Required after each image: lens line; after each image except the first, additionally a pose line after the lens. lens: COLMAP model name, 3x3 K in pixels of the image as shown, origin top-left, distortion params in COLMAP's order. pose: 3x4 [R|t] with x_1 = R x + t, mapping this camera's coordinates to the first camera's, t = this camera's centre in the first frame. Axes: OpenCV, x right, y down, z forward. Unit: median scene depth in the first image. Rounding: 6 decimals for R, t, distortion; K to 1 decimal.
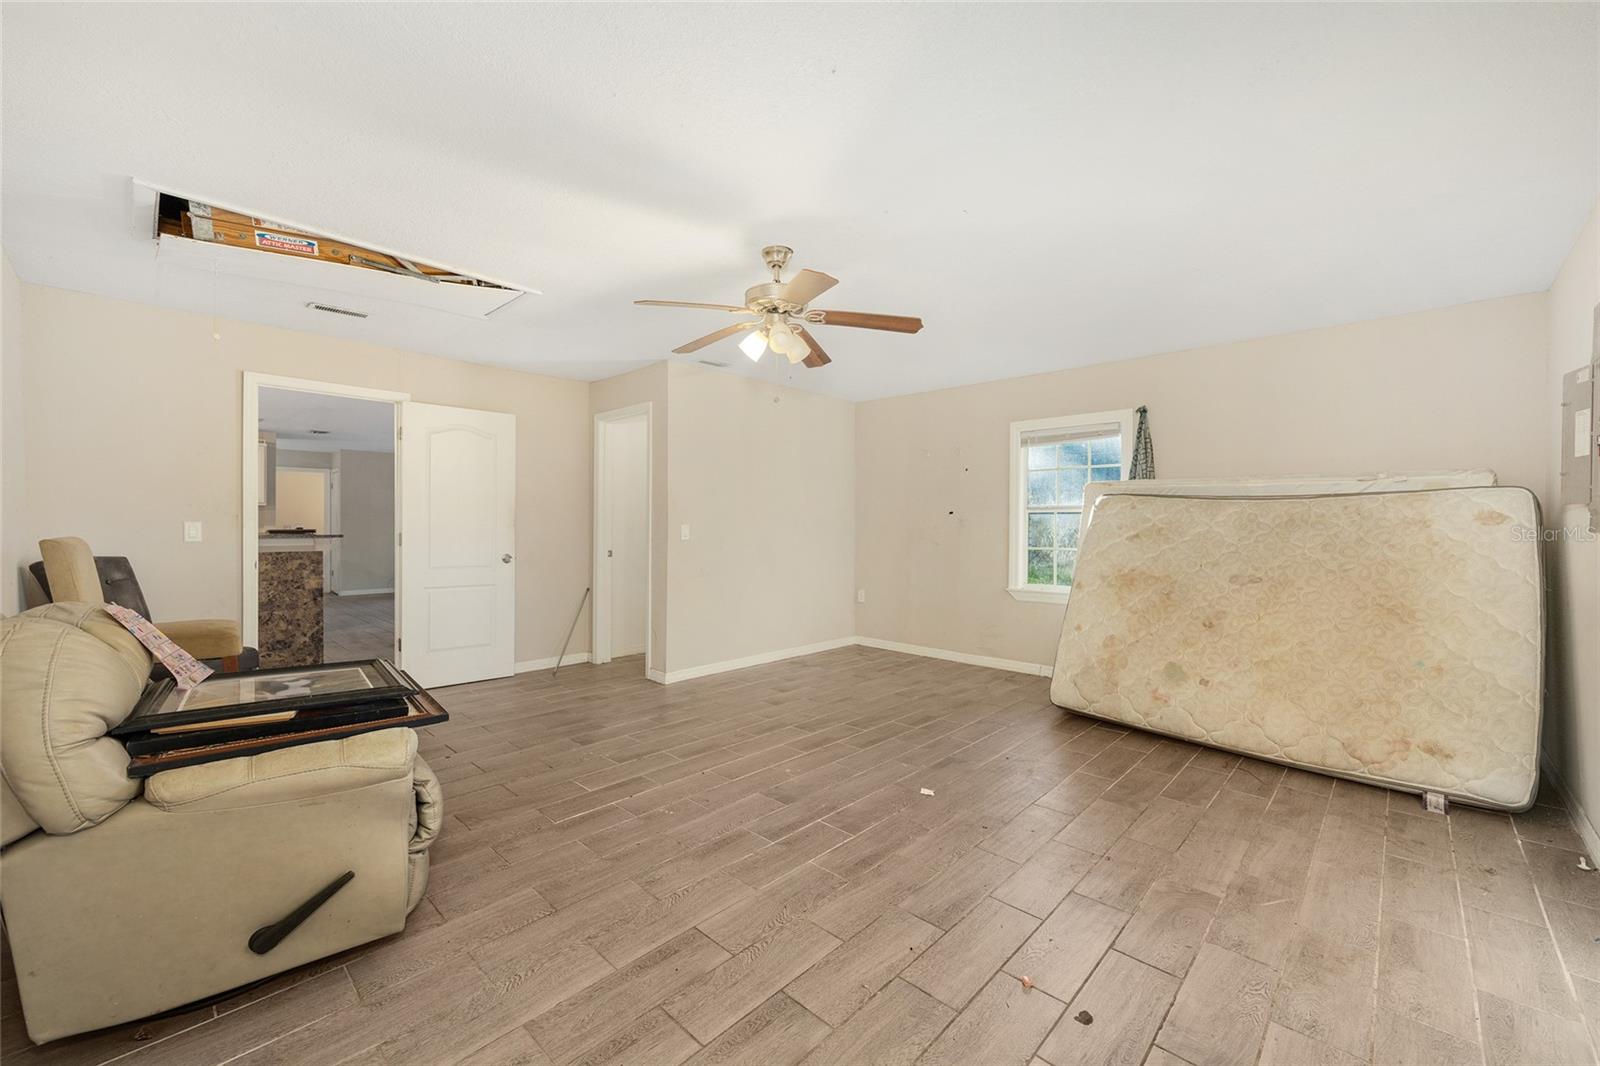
lens RADIAL K [[638.1, 0, 800.2], [0, 638.1, 528.9], [0, 0, 1]] dist [0.001202, 0.000056]
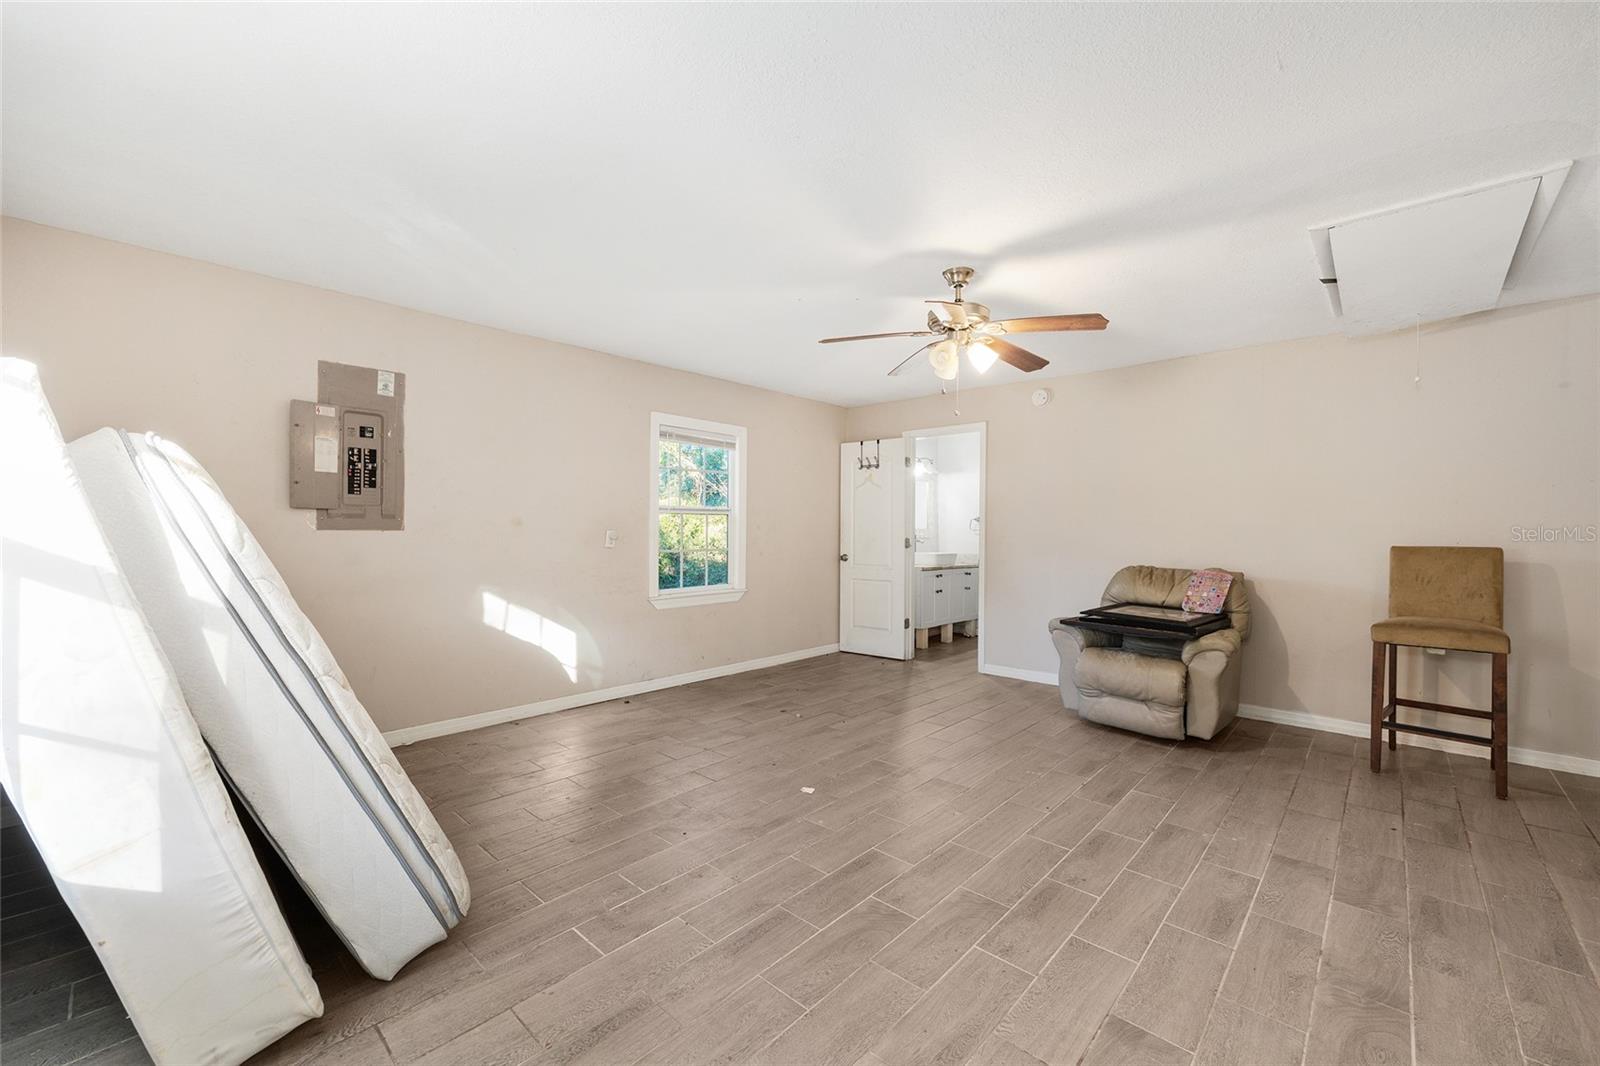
lens RADIAL K [[638.1, 0, 799.6], [0, 638.1, 530.1], [0, 0, 1]] dist [0.001202, 0.000056]
pose [[-0.999845, -0.010225, -0.014323, 0.210795], [-0.010386, 0.999883, 0.011268, -0.016261], [0.014206, 0.011416, -0.999834, 1.846492]]
